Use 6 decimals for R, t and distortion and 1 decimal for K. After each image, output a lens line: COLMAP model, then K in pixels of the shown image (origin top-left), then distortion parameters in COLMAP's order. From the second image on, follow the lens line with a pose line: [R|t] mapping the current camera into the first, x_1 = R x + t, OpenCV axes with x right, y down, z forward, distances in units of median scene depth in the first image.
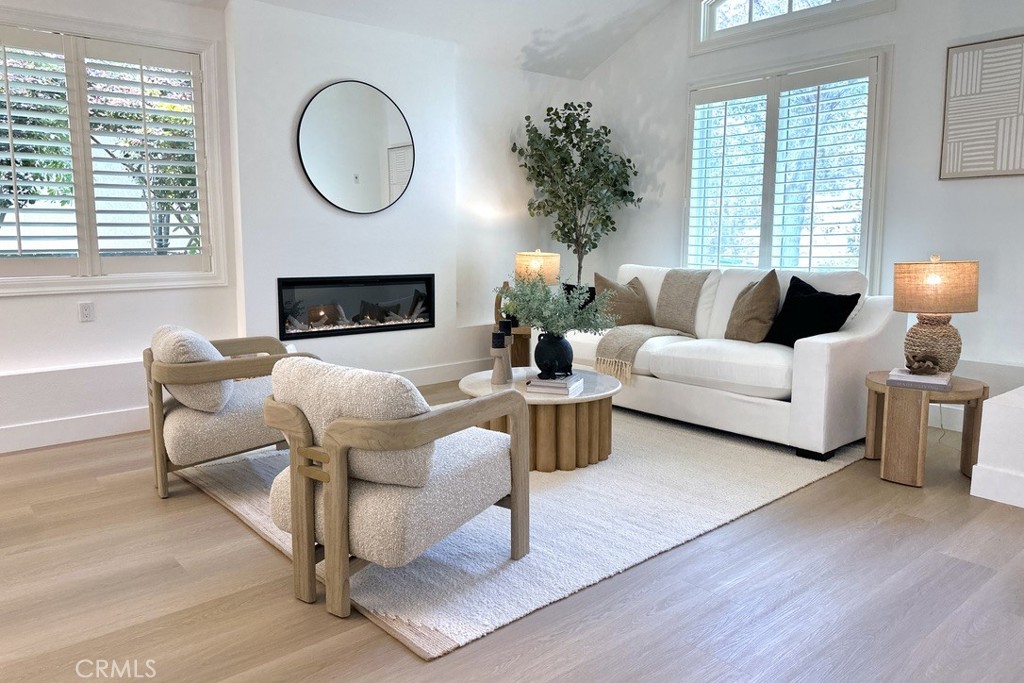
lens RADIAL K [[727.0, 0, 512.0], [0, 727.0, 341.5], [0, 0, 1]] dist [-0.002403, 0.001925]
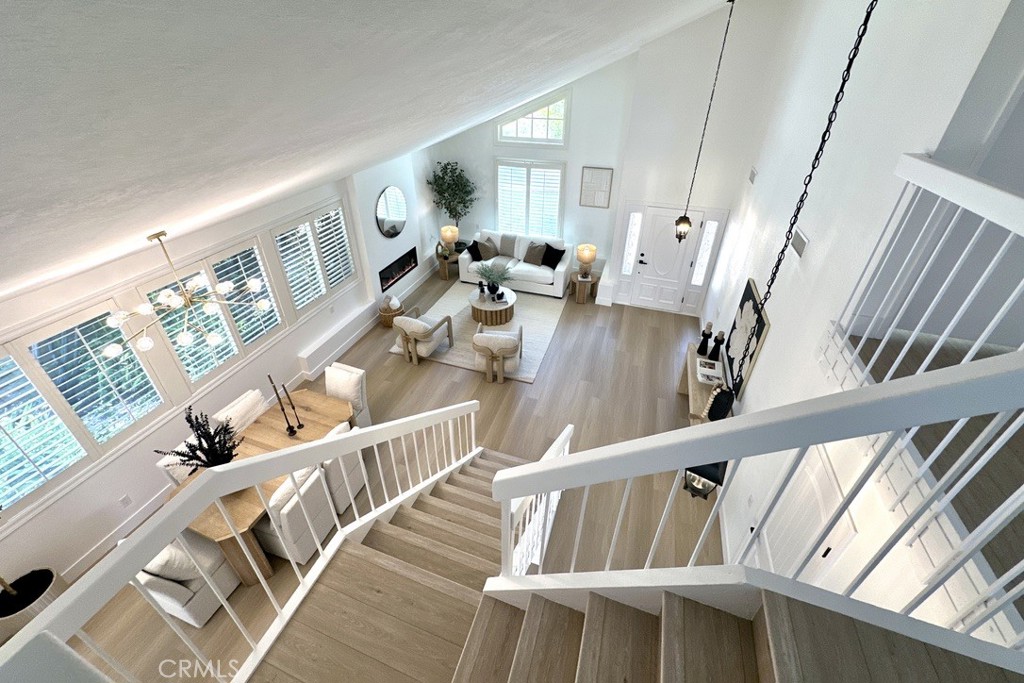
lens RADIAL K [[406.0, 0, 499.6], [0, 406.0, 302.6], [0, 0, 1]] dist [-0.000134, -0.000002]
pose [[0.872480, -0.257349, 0.415391, -0.571252], [0.075058, 0.910571, 0.406480, -0.539868], [-0.482850, -0.323468, 0.813772, -0.447819]]
